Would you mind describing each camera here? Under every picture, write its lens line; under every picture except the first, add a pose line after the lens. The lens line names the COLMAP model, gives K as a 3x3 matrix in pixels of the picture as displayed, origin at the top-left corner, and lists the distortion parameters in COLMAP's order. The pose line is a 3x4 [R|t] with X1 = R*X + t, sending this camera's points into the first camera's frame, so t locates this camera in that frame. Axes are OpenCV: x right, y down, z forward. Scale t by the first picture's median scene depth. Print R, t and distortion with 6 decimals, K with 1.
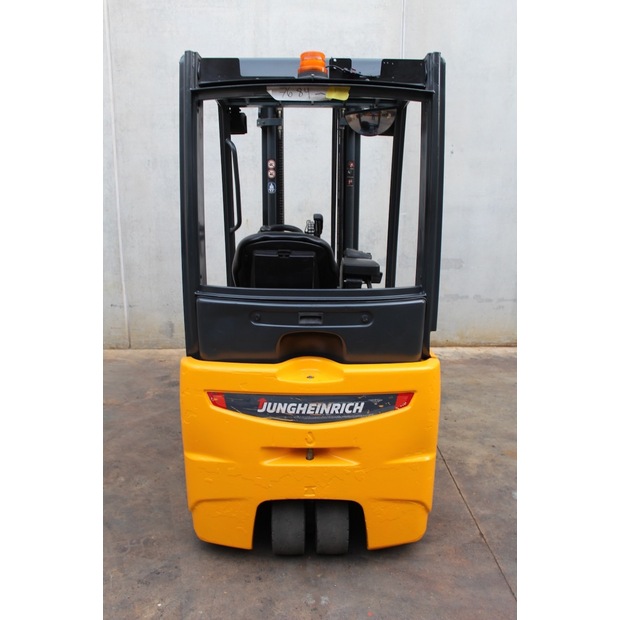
lens RADIAL K [[545.4, 0, 312.5], [0, 545.4, 307.9], [0, 0, 1]] dist [-0.119671, 0.108101]
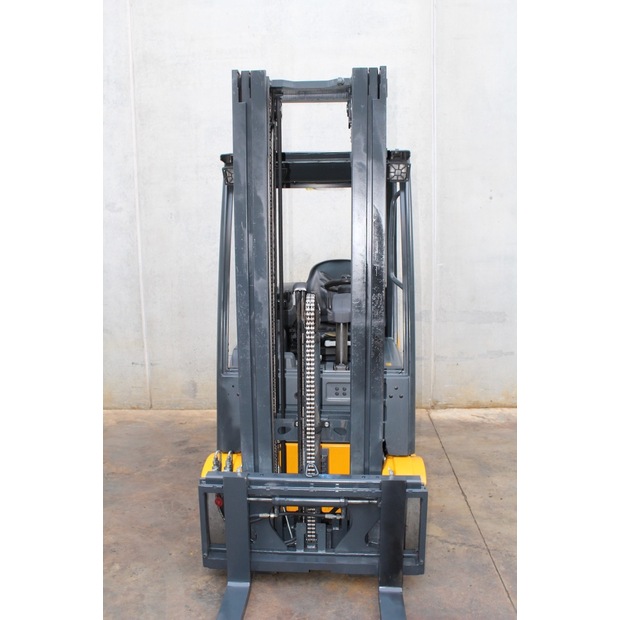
lens RADIAL K [[545.4, 0, 311.0], [0, 545.4, 308.0], [0, 0, 1]] dist [-0.119671, 0.108101]
pose [[0.996587, -0.010675, -0.081857, 0.024842], [0.003161, 0.995811, -0.091384, -0.015938], [0.082490, 0.090814, 0.992446, 0.071089]]
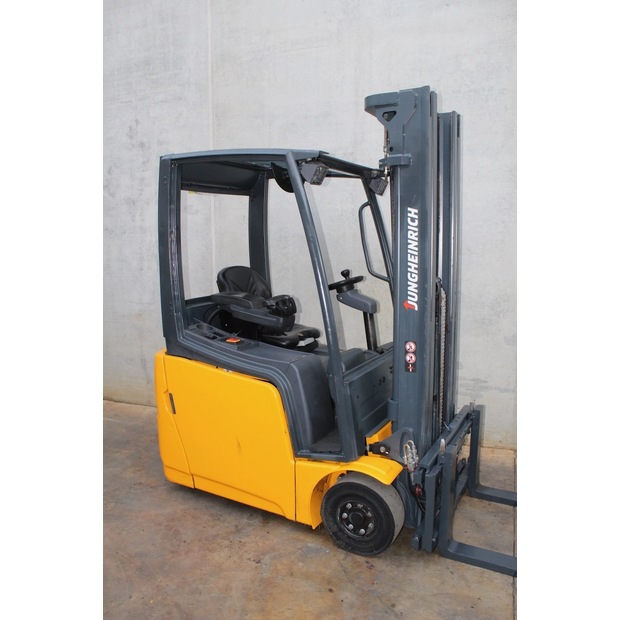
lens RADIAL K [[514.7, 0, 310.1], [0, 514.7, 315.0], [0, 0, 1]] dist [-0.142444, 0.114213]
pose [[0.924439, 0.043788, -0.378808, 0.149415], [-0.075444, 0.994751, -0.069125, -0.053986], [0.373792, 0.092480, 0.922890, 0.251040]]
